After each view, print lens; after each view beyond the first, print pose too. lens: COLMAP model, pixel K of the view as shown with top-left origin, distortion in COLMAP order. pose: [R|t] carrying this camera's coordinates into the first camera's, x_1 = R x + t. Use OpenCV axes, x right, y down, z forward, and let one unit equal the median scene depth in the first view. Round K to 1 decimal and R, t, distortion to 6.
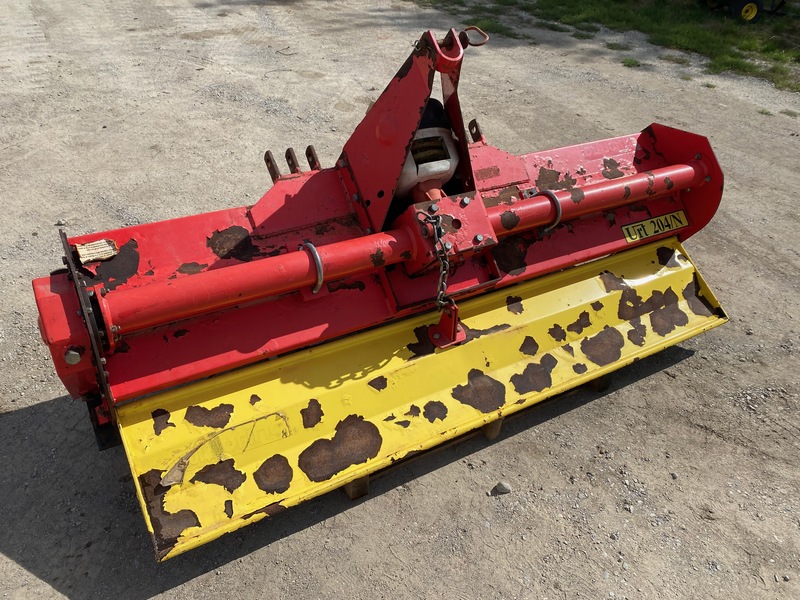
lens RADIAL K [[609.7, 0, 400.0], [0, 609.7, 300.0], [0, 0, 1]] dist [0.042962, -0.048100]
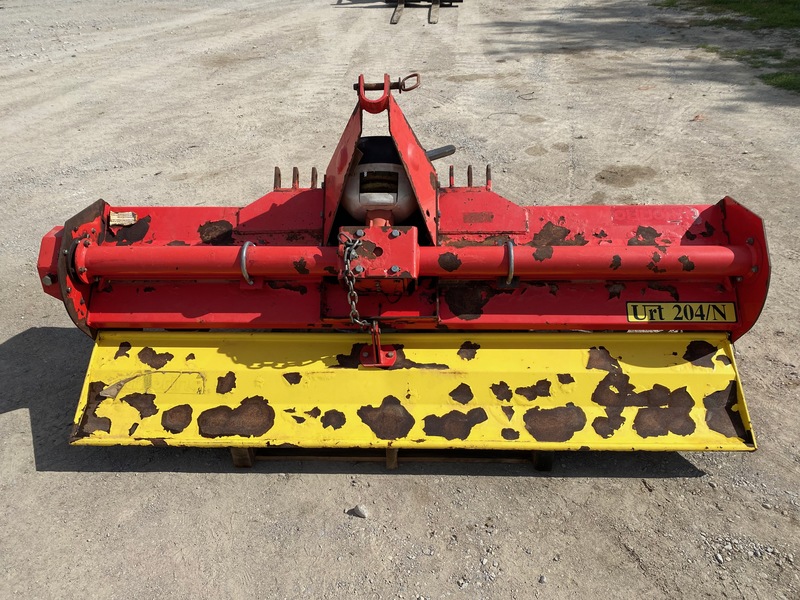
lens RADIAL K [[609.7, 0, 400.0], [0, 609.7, 300.0], [0, 0, 1]] dist [0.042962, -0.048100]
pose [[0.846163, 0.218865, -0.485908, 0.603562], [-0.250021, 0.968240, 0.000731, -0.048587], [0.470636, 0.120868, 0.874010, 0.087864]]
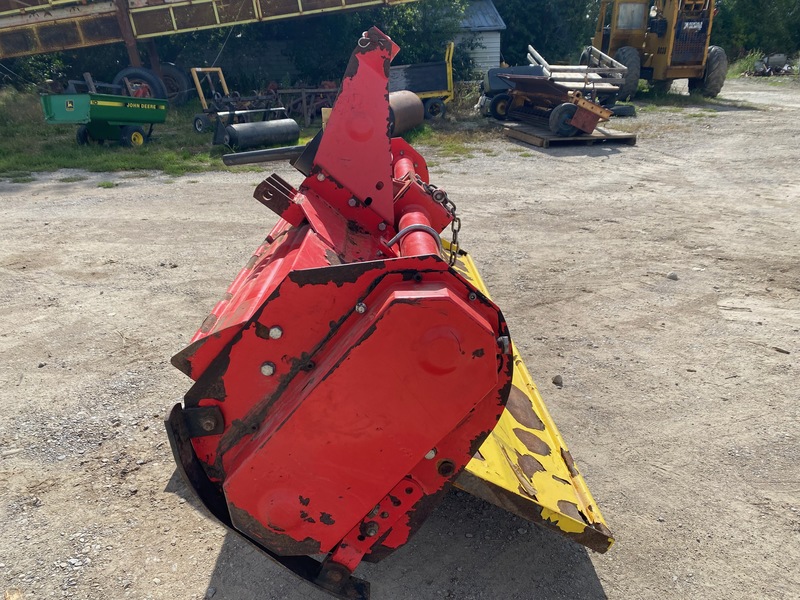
lens RADIAL K [[609.7, 0, 400.0], [0, 609.7, 300.0], [0, 0, 1]] dist [0.042962, -0.048100]
pose [[0.504204, -0.382310, 0.774349, -0.765753], [0.552673, 0.831846, 0.050834, -0.043431], [-0.663574, 0.402331, 0.630713, 0.367900]]
